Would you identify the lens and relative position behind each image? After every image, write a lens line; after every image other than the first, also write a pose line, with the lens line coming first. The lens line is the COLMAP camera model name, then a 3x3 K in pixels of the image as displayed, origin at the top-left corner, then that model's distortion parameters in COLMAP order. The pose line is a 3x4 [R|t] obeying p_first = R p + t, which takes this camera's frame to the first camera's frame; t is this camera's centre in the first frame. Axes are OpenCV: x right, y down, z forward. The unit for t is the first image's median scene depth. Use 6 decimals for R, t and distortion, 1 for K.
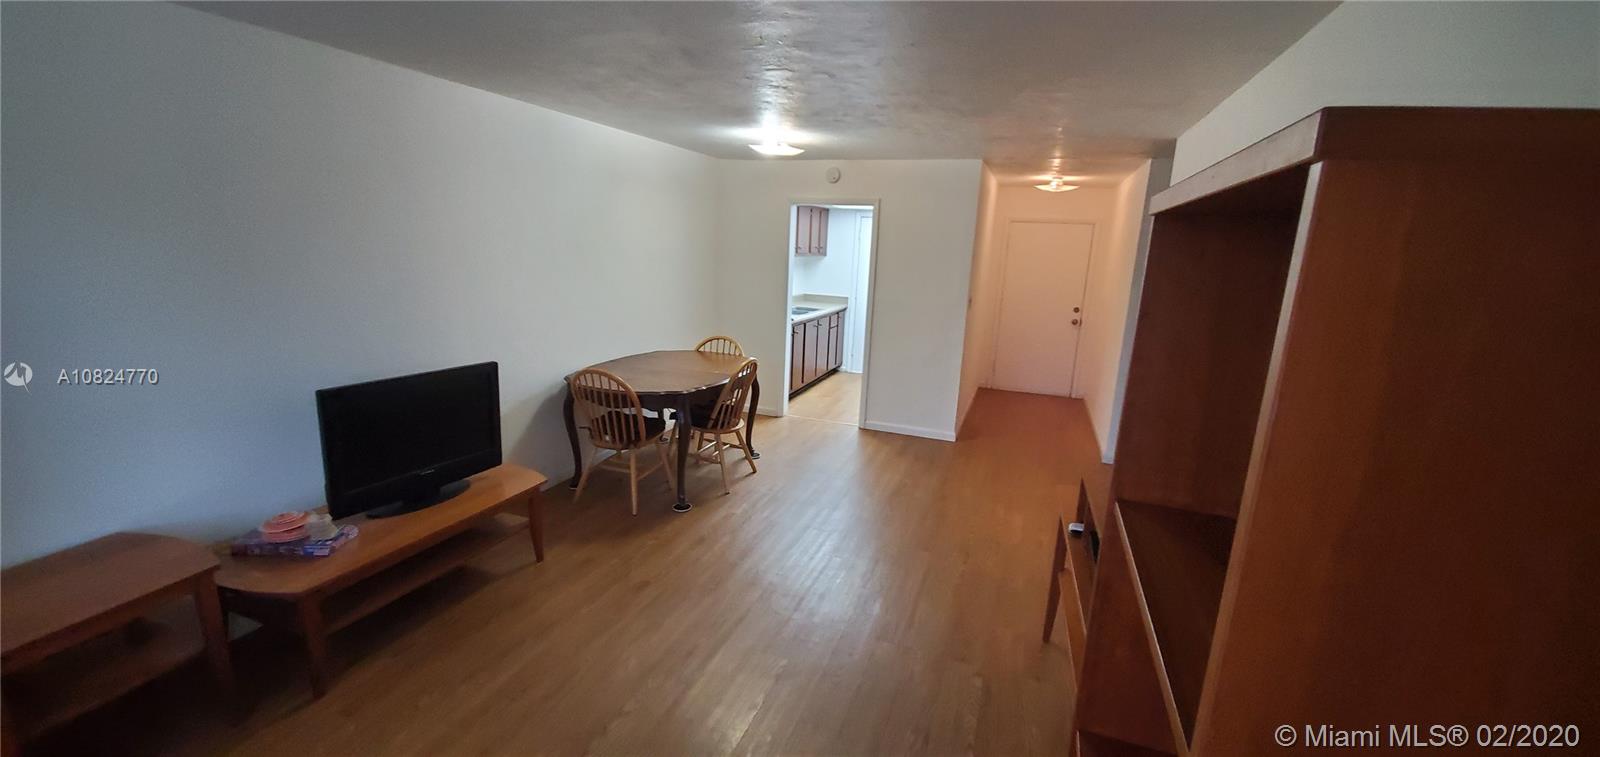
lens RADIAL K [[631.4, 0, 803.0], [0, 631.4, 373.3], [0, 0, 1]] dist [0.021132, -0.018074]
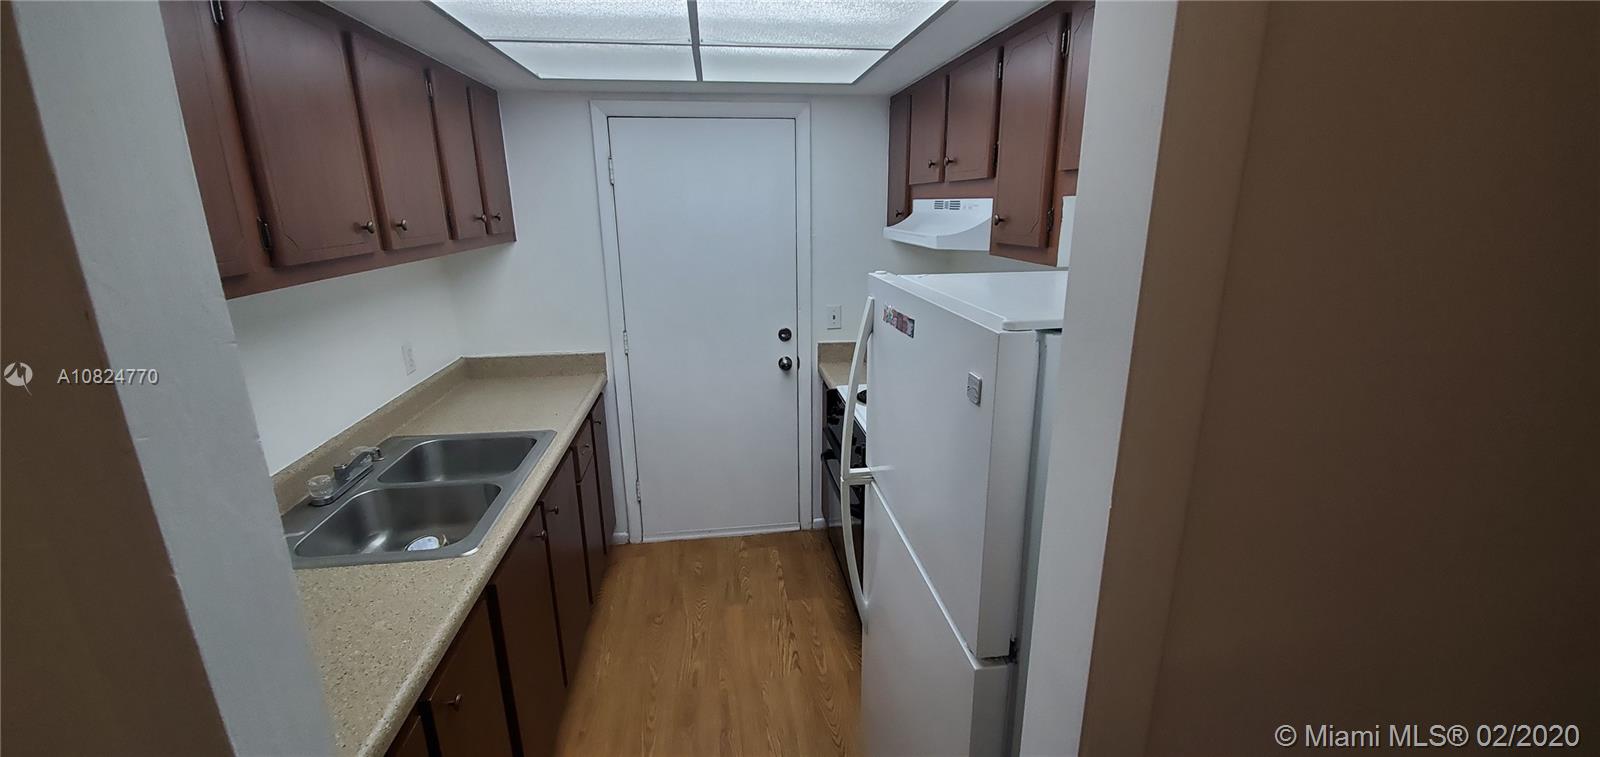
lens RADIAL K [[631.4, 0, 803.0], [0, 631.4, 373.3], [0, 0, 1]] dist [0.021132, -0.018074]
pose [[0.878359, -0.176674, 0.444153, 0.011507], [0.149483, 0.984109, 0.095838, -0.152635], [-0.454027, -0.017787, 0.890810, 0.746233]]
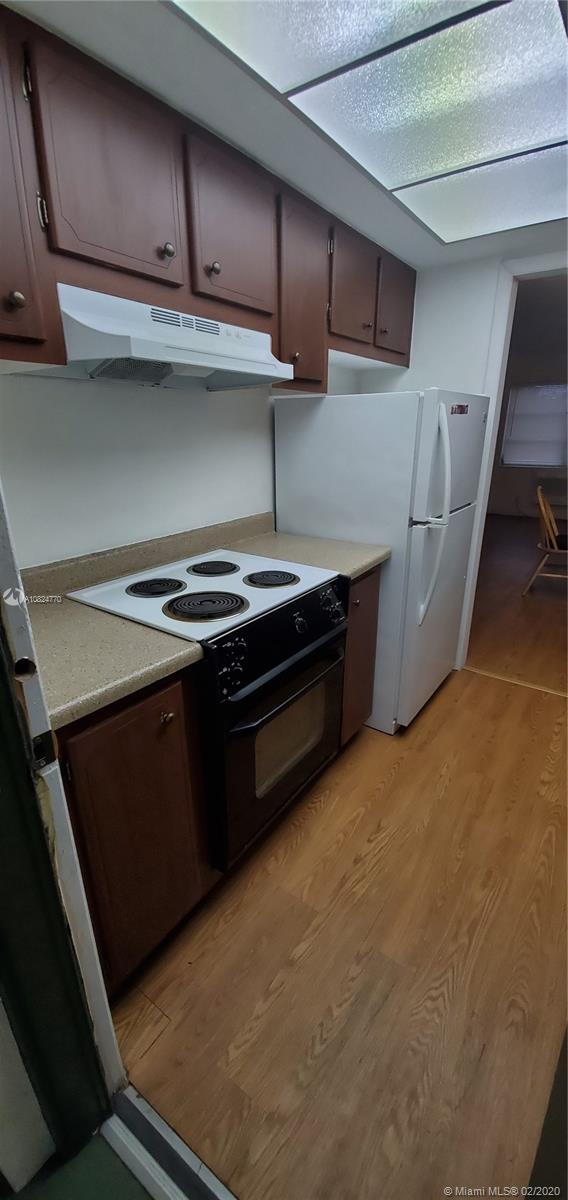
lens RADIAL K [[474.4, 0, 289.3], [0, 474.4, 599.0], [0, 0, 1]] dist [-0.004881, -0.000130]
pose [[-0.965666, -0.123282, 0.228673, 0.133844], [0.019966, 0.842408, 0.538471, -0.201927], [-0.259020, 0.524548, -0.811023, 1.192110]]
